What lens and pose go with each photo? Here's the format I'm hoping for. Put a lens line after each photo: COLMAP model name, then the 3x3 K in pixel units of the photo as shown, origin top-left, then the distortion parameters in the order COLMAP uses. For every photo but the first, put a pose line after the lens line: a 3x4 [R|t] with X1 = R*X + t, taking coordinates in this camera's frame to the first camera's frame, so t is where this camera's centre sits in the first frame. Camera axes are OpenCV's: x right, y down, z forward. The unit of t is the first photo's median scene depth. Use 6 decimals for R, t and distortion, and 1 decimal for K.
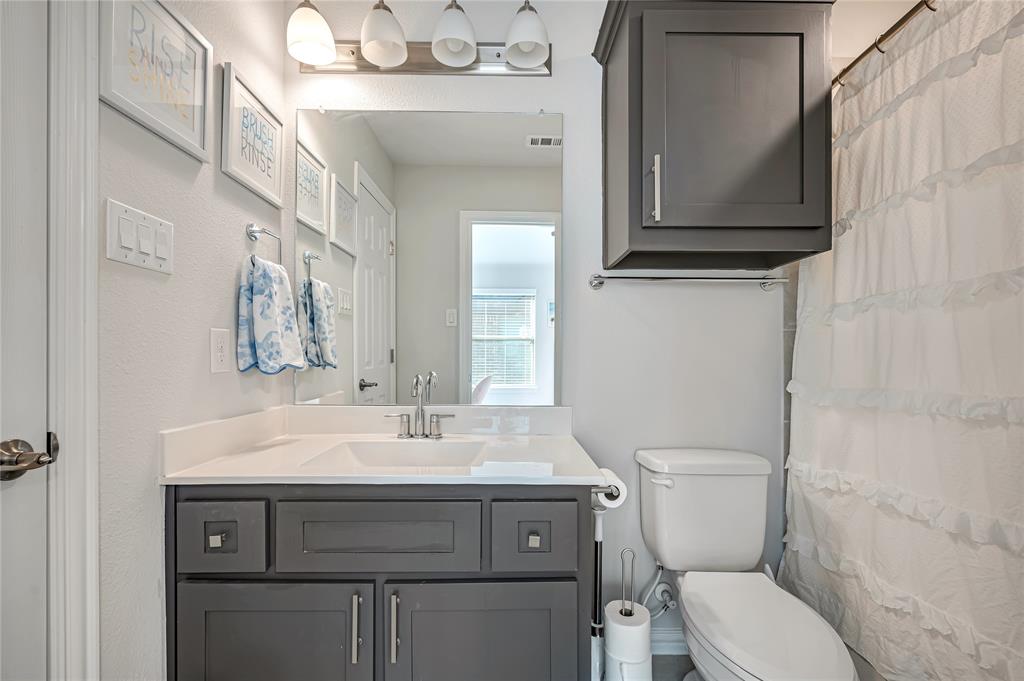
lens RADIAL K [[451.7, 0, 511.2], [0, 451.7, 351.8], [0, 0, 1]] dist [-0.001702, -0.000246]
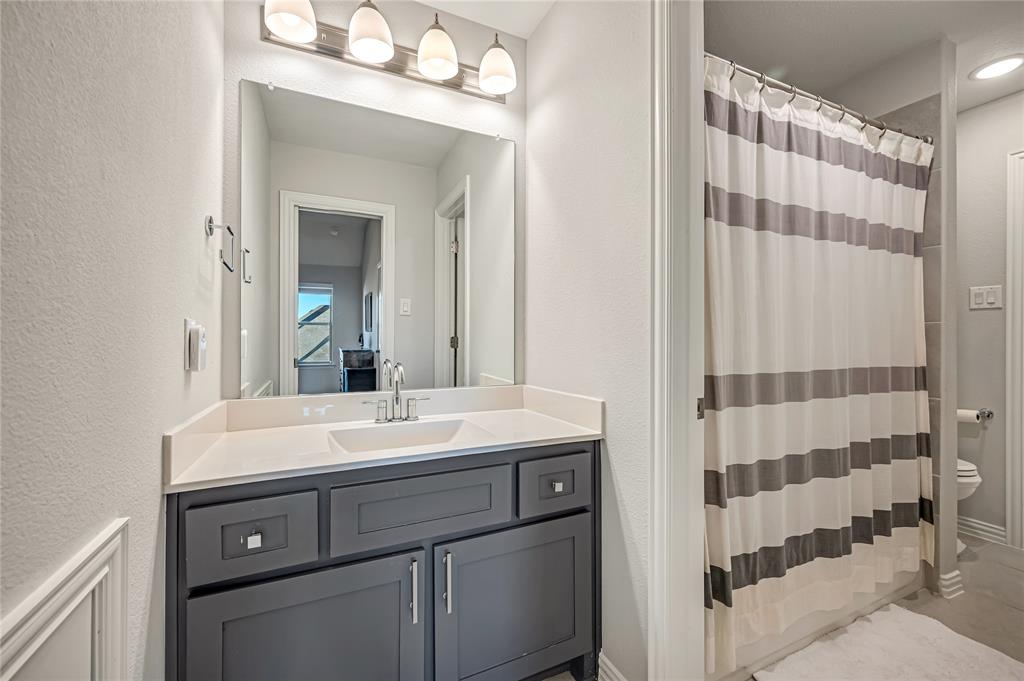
lens RADIAL K [[410.1, 0, 511.1], [0, 410.1, 350.2], [0, 0, 1]] dist [0.001103, 0.000078]
pose [[0.906490, -0.012812, 0.422032, -0.485042], [0.003839, 0.999748, 0.022106, -0.000212], [-0.422209, -0.018418, 0.906311, -0.002051]]
